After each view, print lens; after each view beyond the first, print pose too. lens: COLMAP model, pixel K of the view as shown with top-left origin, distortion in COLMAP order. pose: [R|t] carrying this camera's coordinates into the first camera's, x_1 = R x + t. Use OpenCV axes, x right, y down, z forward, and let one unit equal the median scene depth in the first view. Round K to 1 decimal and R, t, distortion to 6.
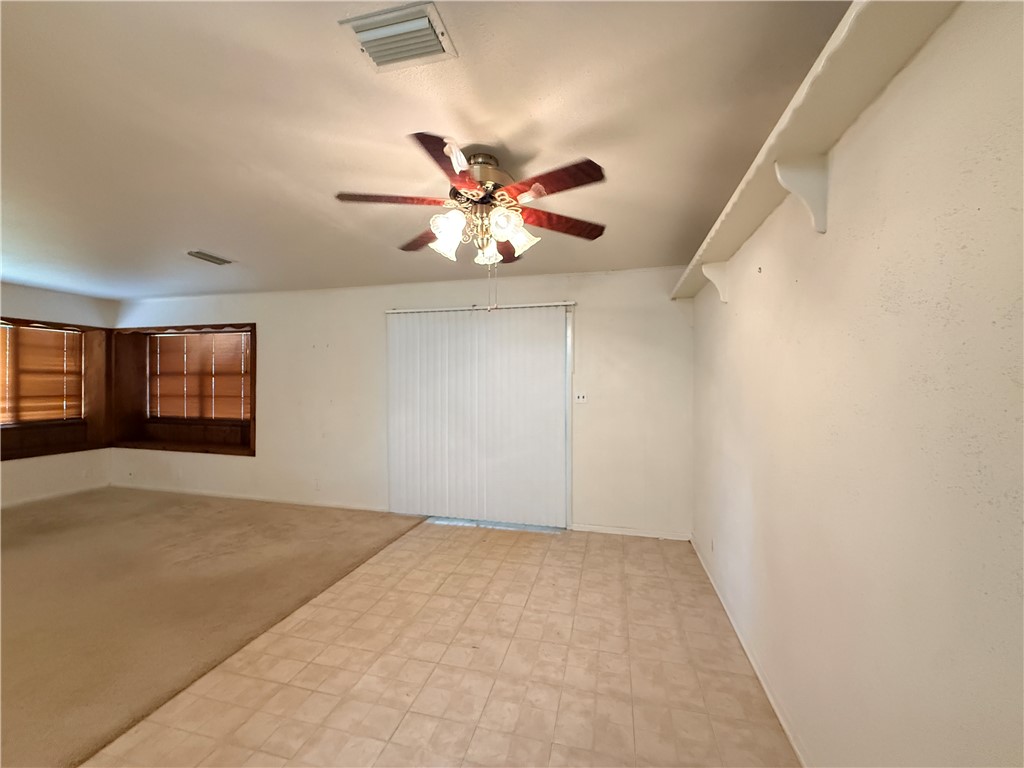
lens RADIAL K [[409.6, 0, 511.4], [0, 409.6, 388.0], [0, 0, 1]] dist [-0.001893, 0.000126]
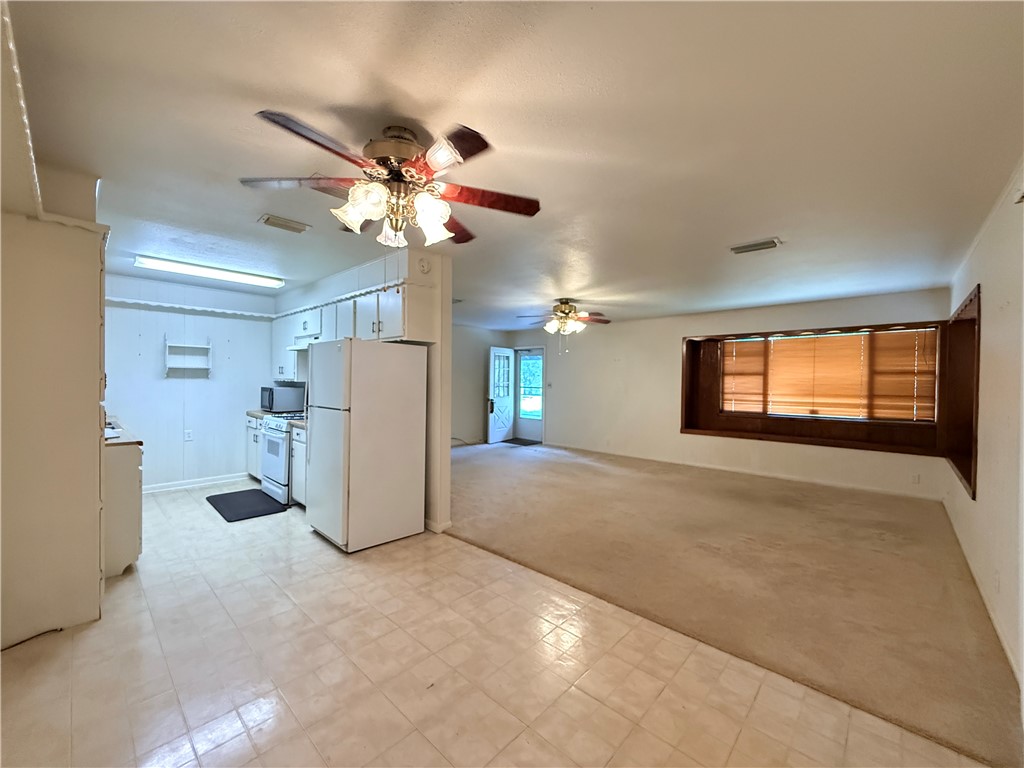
lens RADIAL K [[409.6, 0, 509.8], [0, 409.6, 384.6], [0, 0, 1]] dist [-0.001893, 0.000126]
pose [[-0.485752, 0.000936, -0.874096, 0.294862], [-0.020893, 0.999701, 0.012681, -0.001634], [0.873847, 0.024422, -0.485588, 0.794215]]
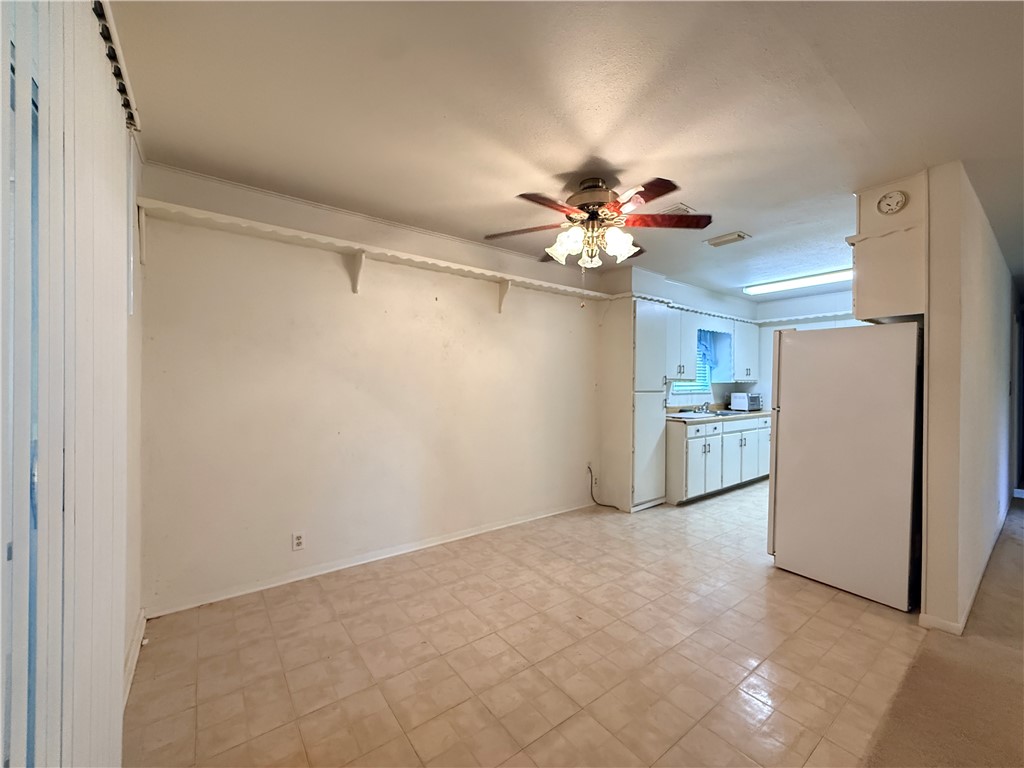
lens RADIAL K [[409.6, 0, 508.9], [0, 409.6, 382.5], [0, 0, 1]] dist [-0.001893, 0.000126]
pose [[-0.774346, -0.011470, 0.632659, -0.311996], [-0.006664, 0.999928, 0.009971, 0.012355], [-0.632728, 0.003505, -0.774366, 0.992550]]
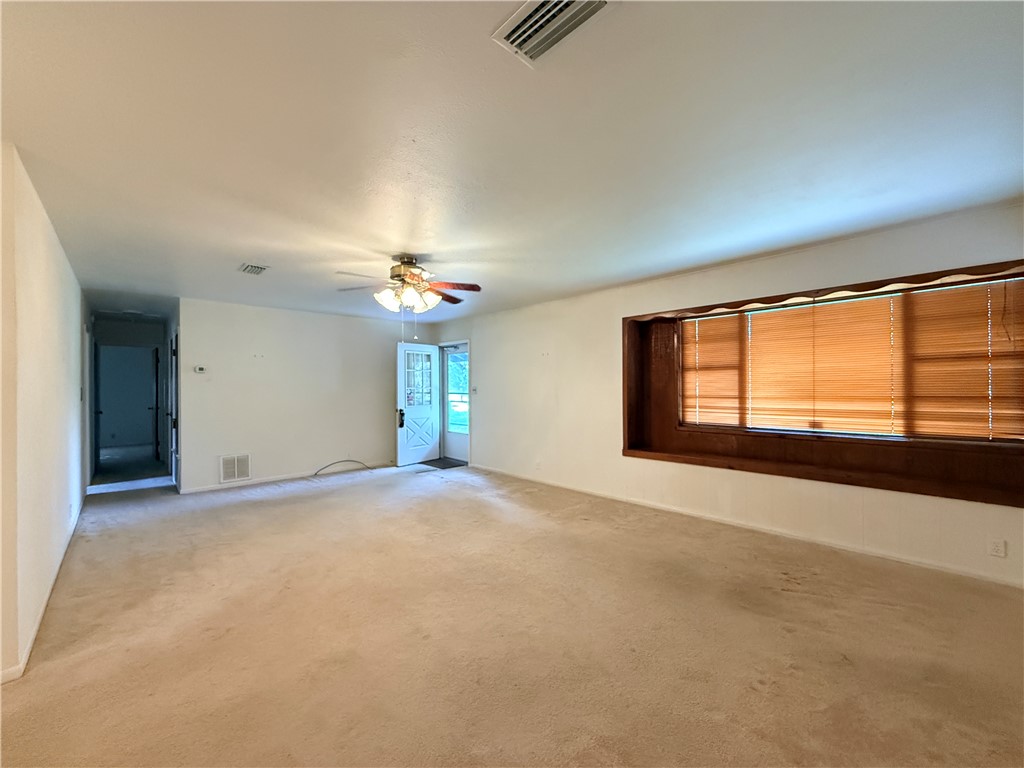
lens RADIAL K [[409.6, 0, 510.8], [0, 409.6, 383.9], [0, 0, 1]] dist [-0.001893, 0.000126]
pose [[-0.539843, -0.004015, -0.841756, -0.337838], [-0.002176, 0.999992, -0.003374, 0.004438], [0.841763, 0.000011, -0.539848, 0.949769]]
